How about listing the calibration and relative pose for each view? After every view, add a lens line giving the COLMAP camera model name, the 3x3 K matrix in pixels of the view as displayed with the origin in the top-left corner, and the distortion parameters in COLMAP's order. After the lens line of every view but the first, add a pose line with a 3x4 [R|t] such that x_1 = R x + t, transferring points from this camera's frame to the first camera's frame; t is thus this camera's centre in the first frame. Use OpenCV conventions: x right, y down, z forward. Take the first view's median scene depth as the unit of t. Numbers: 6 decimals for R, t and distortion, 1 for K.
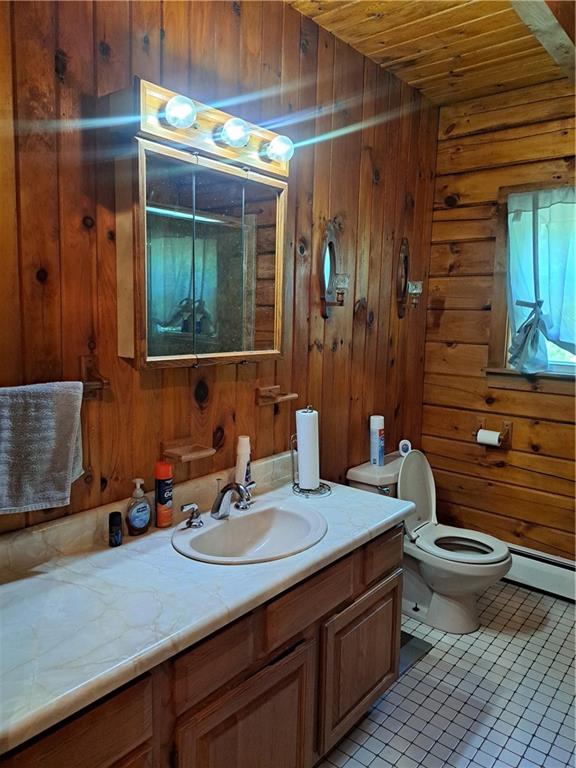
lens RADIAL K [[549.4, 0, 292.0], [0, 549.4, 355.2], [0, 0, 1]] dist [0.057859, -0.058160]
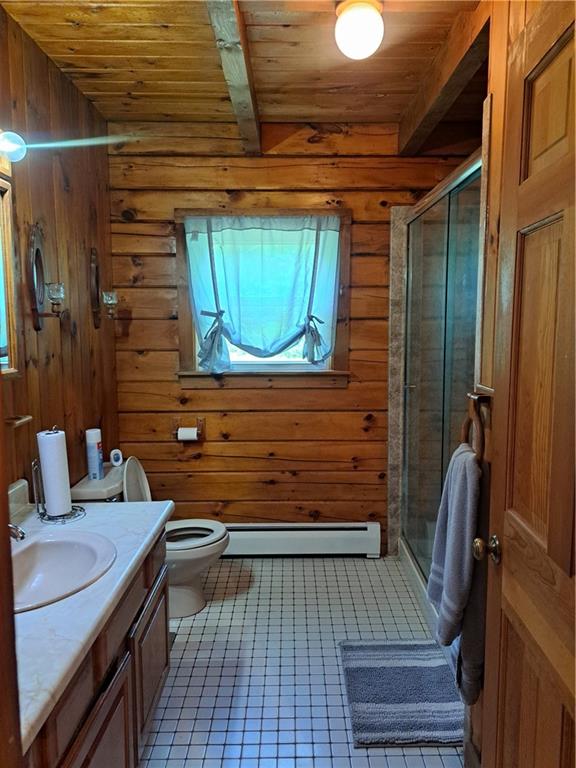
lens RADIAL K [[549.4, 0, 292.0], [0, 549.4, 355.2], [0, 0, 1]] dist [0.057859, -0.058160]
pose [[0.766220, -0.059875, 0.639783, -0.183311], [0.068039, 0.997612, 0.011877, -0.007811], [-0.638966, 0.034430, 0.768464, 0.013294]]
